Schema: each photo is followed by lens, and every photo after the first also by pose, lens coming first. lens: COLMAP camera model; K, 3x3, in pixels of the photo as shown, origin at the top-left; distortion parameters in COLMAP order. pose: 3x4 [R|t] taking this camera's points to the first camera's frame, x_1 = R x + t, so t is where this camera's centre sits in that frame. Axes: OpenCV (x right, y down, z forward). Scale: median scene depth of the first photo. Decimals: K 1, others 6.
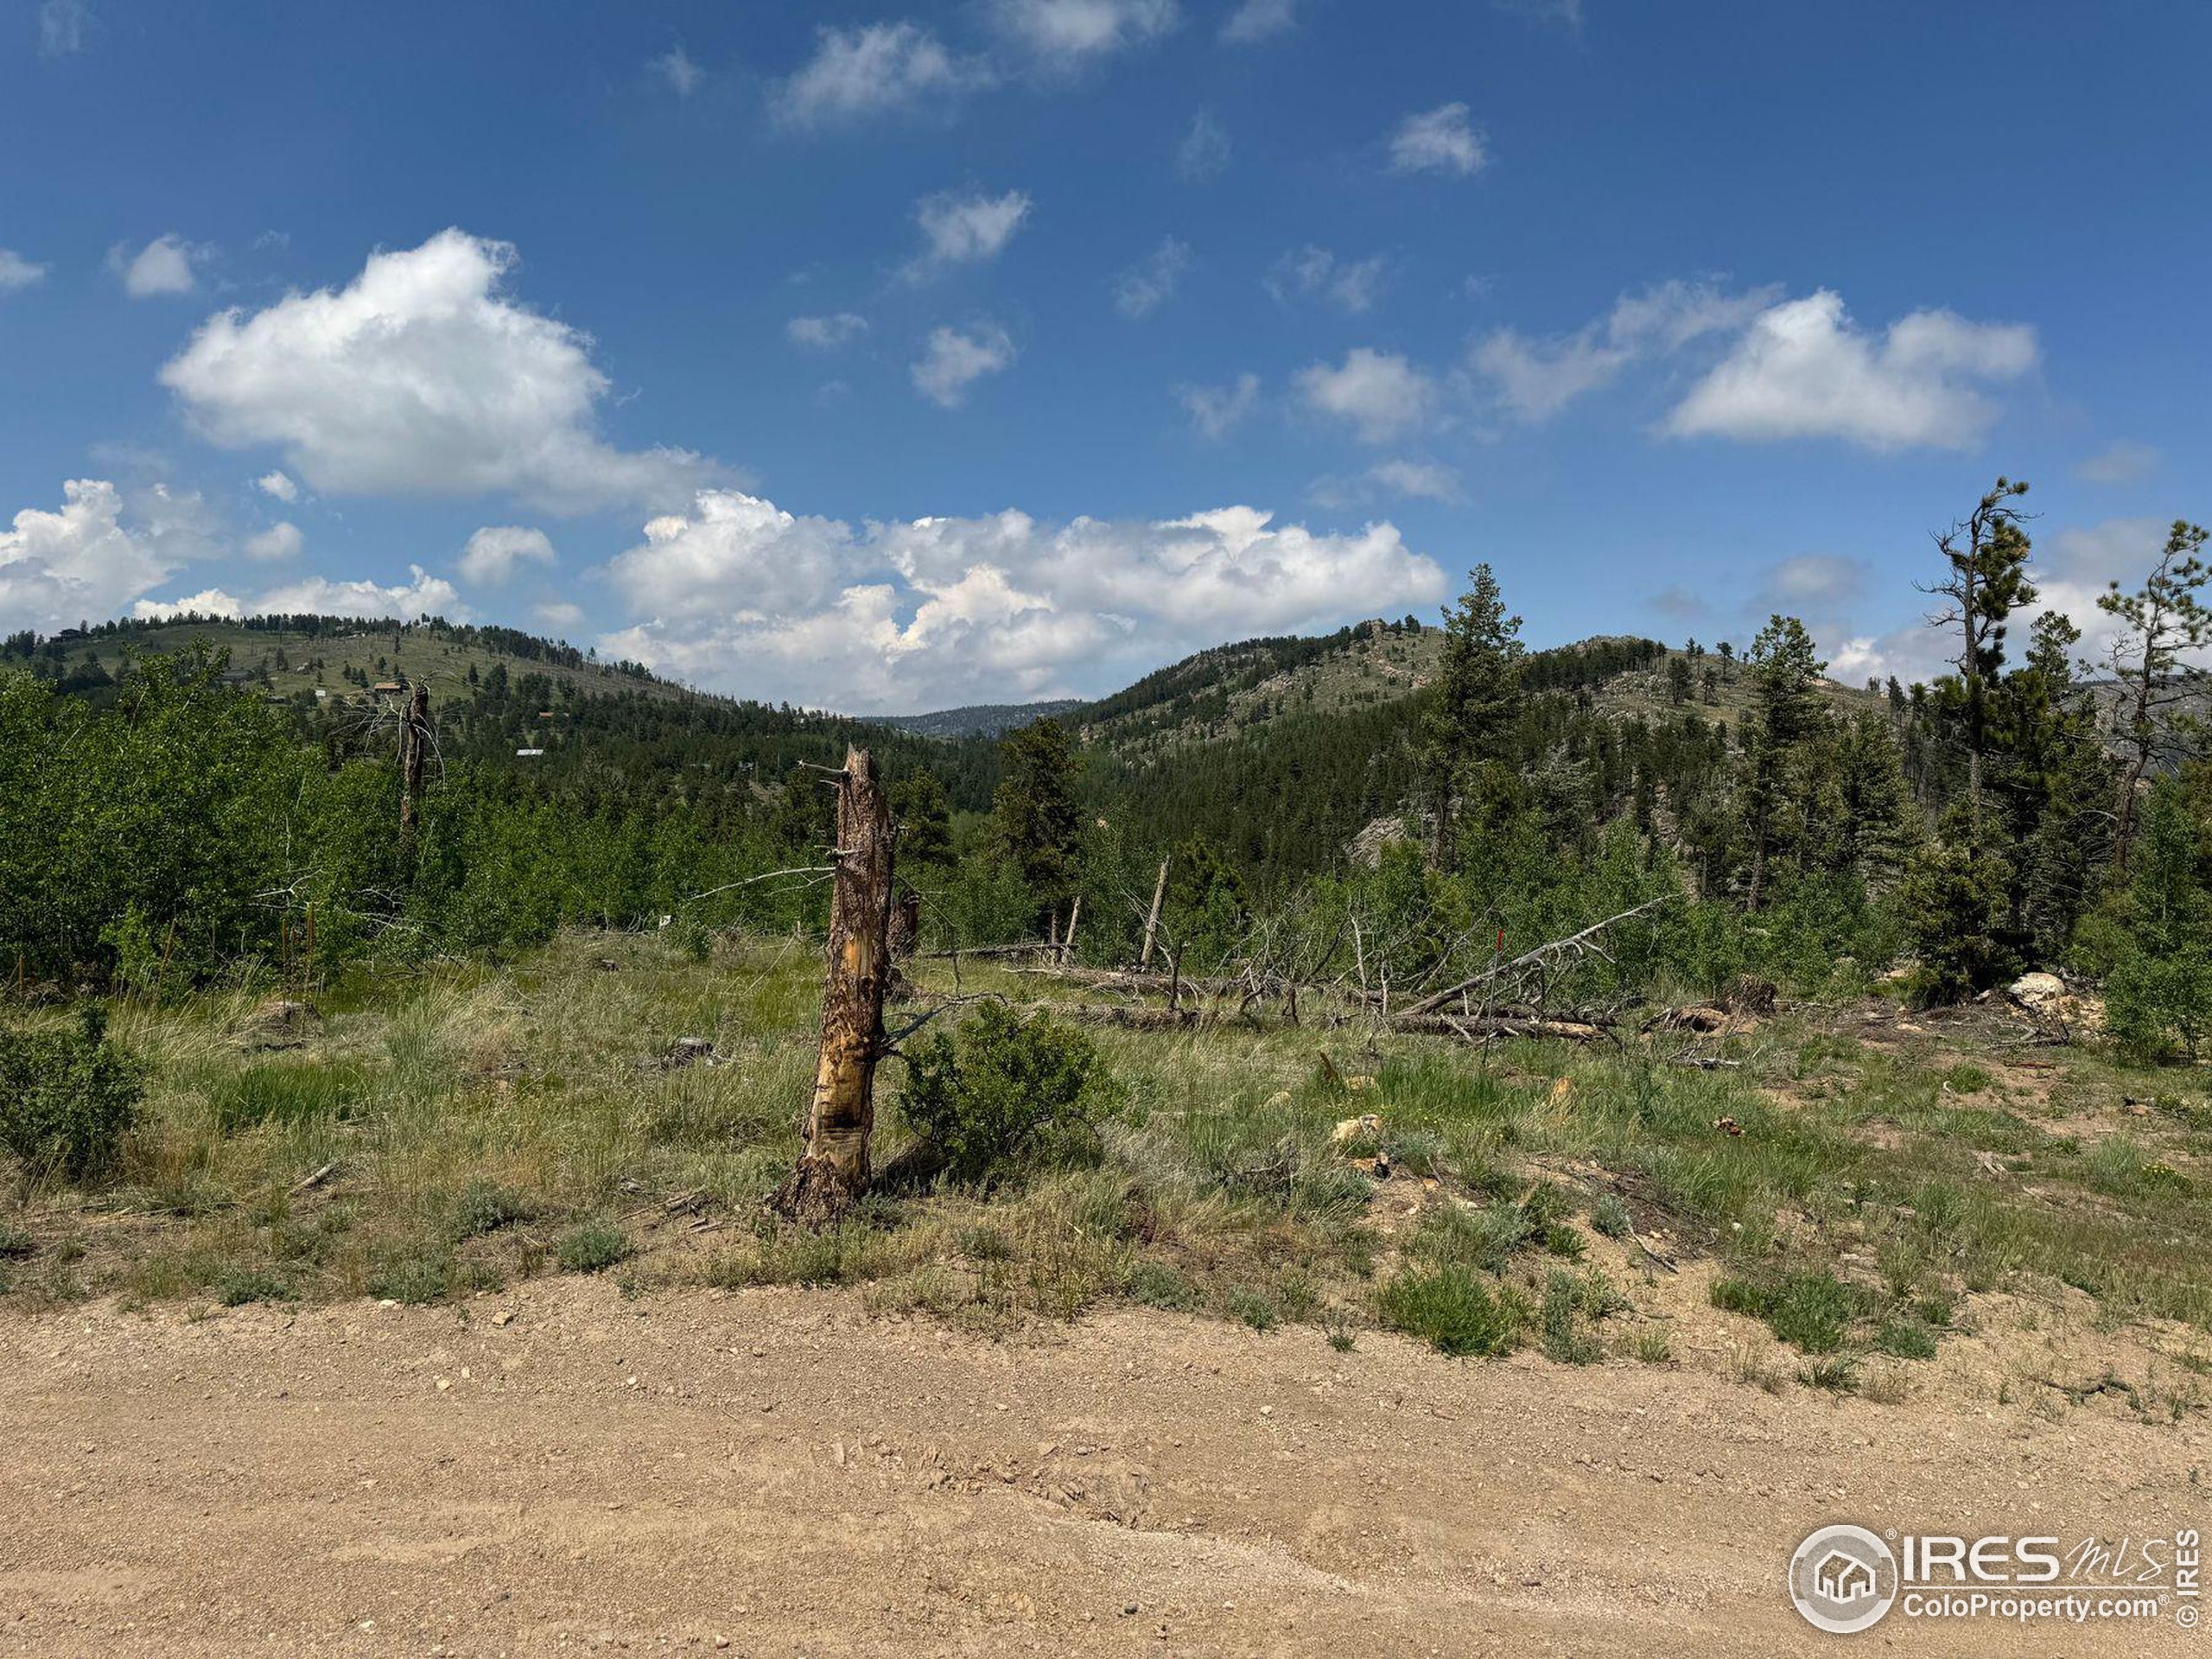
lens RADIAL K [[1532.4, 0, 1106.0], [0, 1532.4, 829.5], [0, 0, 1]] dist [0.000571, -0.014700]
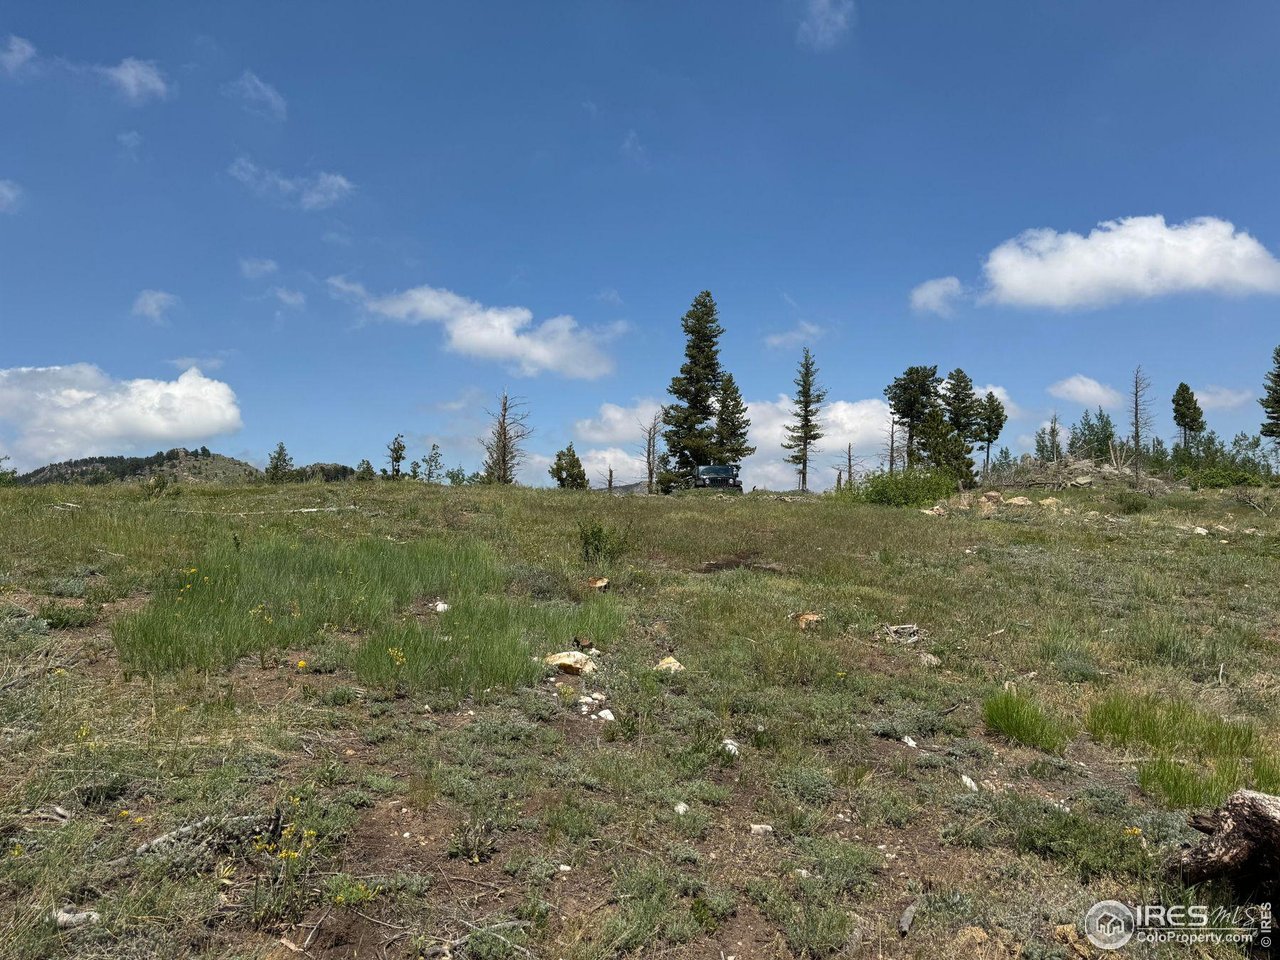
lens RADIAL K [[866.6, 0, 635.2], [0, 866.6, 453.5], [0, 0, 1]] dist [0.026373, -0.062031]
pose [[0.790842, 0.039394, 0.610751, -0.496997], [0.044336, 0.991617, -0.121370, 0.199324], [-0.610412, 0.123063, 0.782466, -1.598642]]
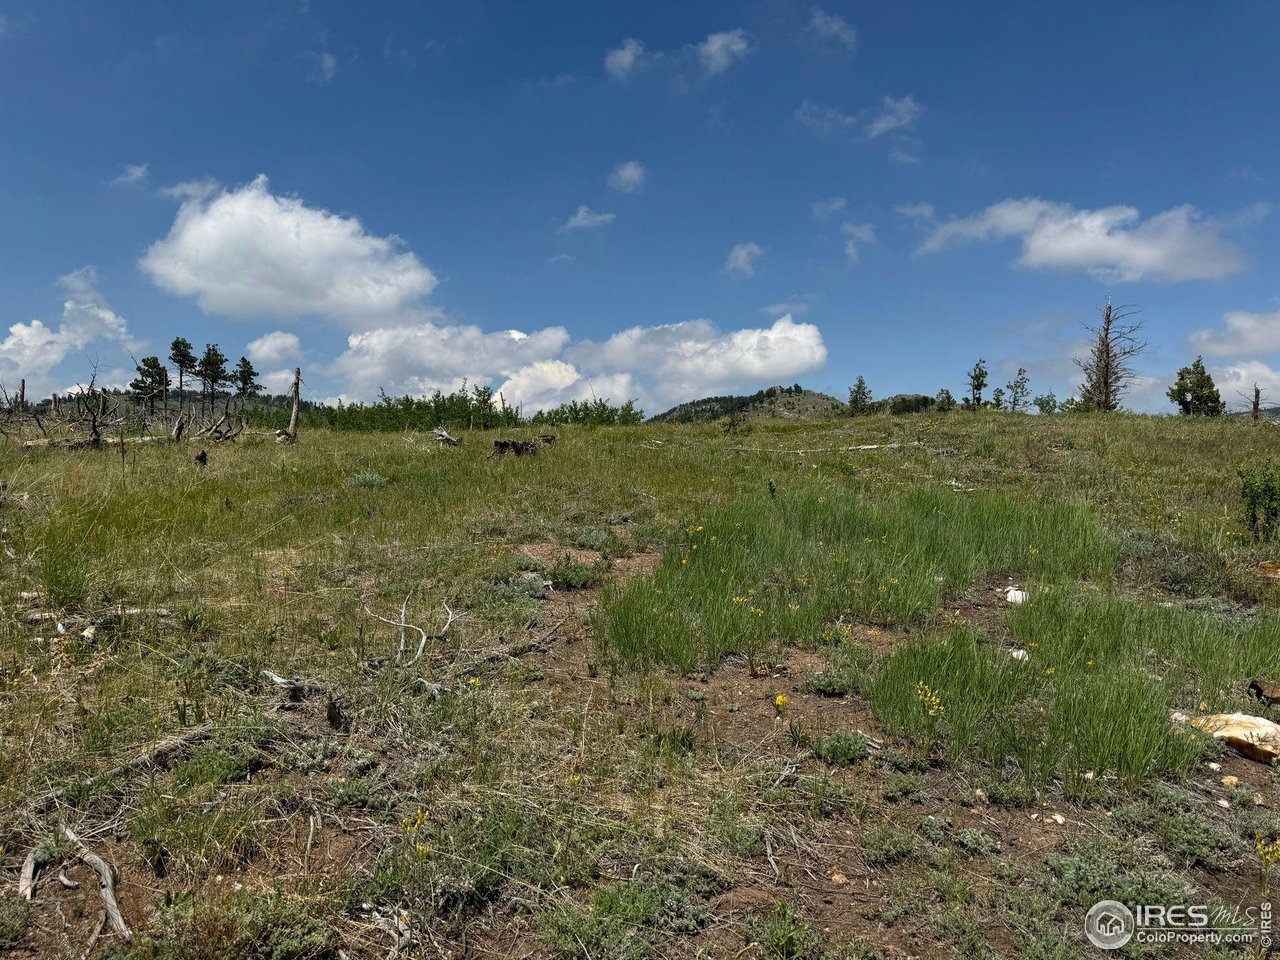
lens RADIAL K [[866.6, 0, 635.2], [0, 866.6, 453.5], [0, 0, 1]] dist [0.026373, -0.062031]
pose [[0.999881, -0.009041, 0.012474, -0.469366], [0.009772, 0.998161, -0.059822, 0.192584], [-0.011911, 0.059937, 0.998131, -1.547138]]
